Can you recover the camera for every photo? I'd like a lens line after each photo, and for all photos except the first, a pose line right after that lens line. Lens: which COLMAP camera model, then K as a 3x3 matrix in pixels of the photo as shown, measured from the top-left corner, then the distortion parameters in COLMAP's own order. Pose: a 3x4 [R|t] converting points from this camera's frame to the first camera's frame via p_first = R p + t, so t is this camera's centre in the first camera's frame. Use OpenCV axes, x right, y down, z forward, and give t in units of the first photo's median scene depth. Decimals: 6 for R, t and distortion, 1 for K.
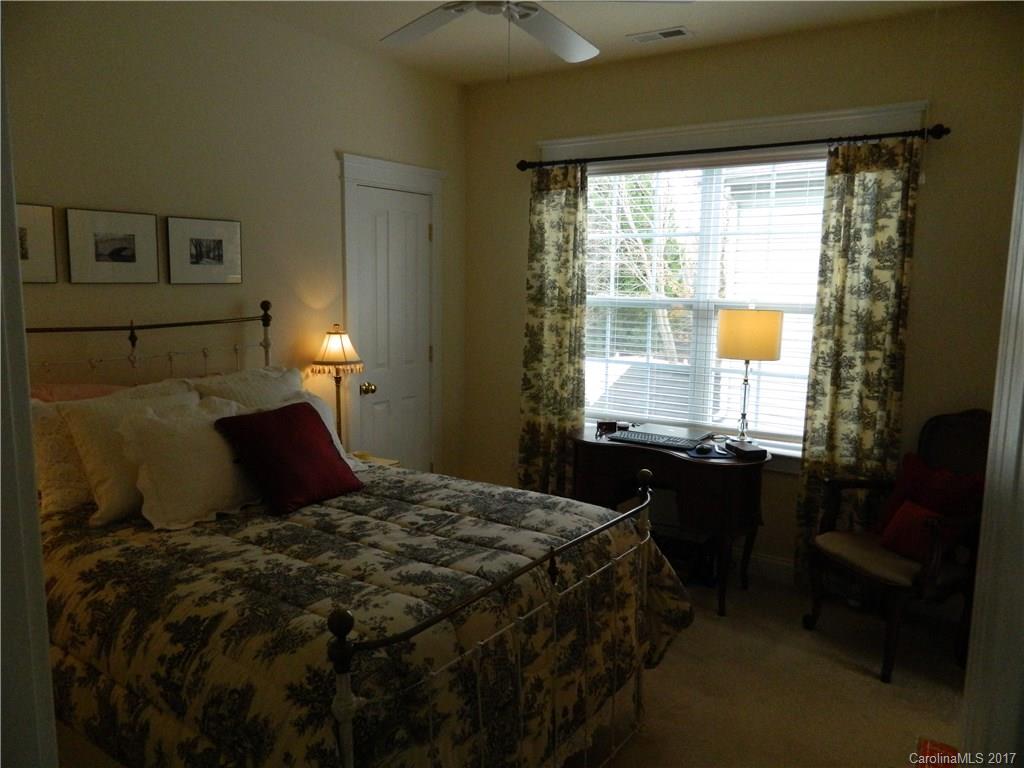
lens RADIAL K [[749.7, 0, 513.2], [0, 749.7, 380.7], [0, 0, 1]] dist [0.003801, -0.007767]
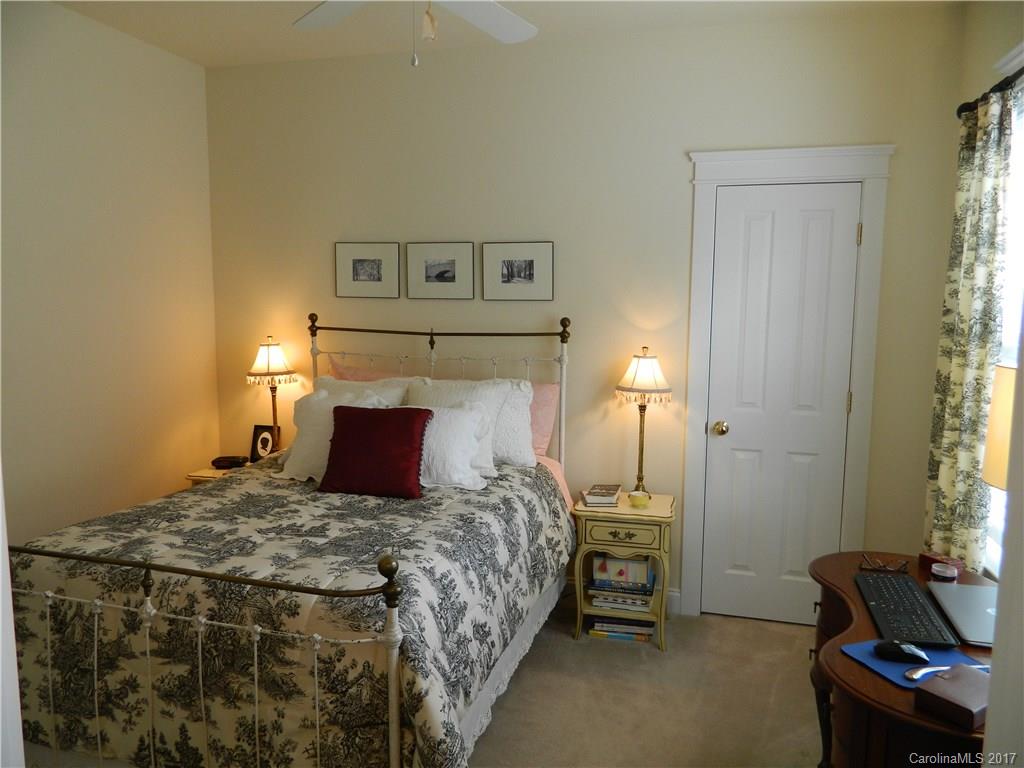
lens RADIAL K [[749.7, 0, 513.2], [0, 749.7, 386.1], [0, 0, 1]] dist [0.003801, -0.007767]
pose [[0.322885, 0.109407, -0.940093, 0.720408], [-0.135304, 0.988429, 0.068560, -0.088258], [0.936717, 0.105062, 0.333952, 0.710794]]
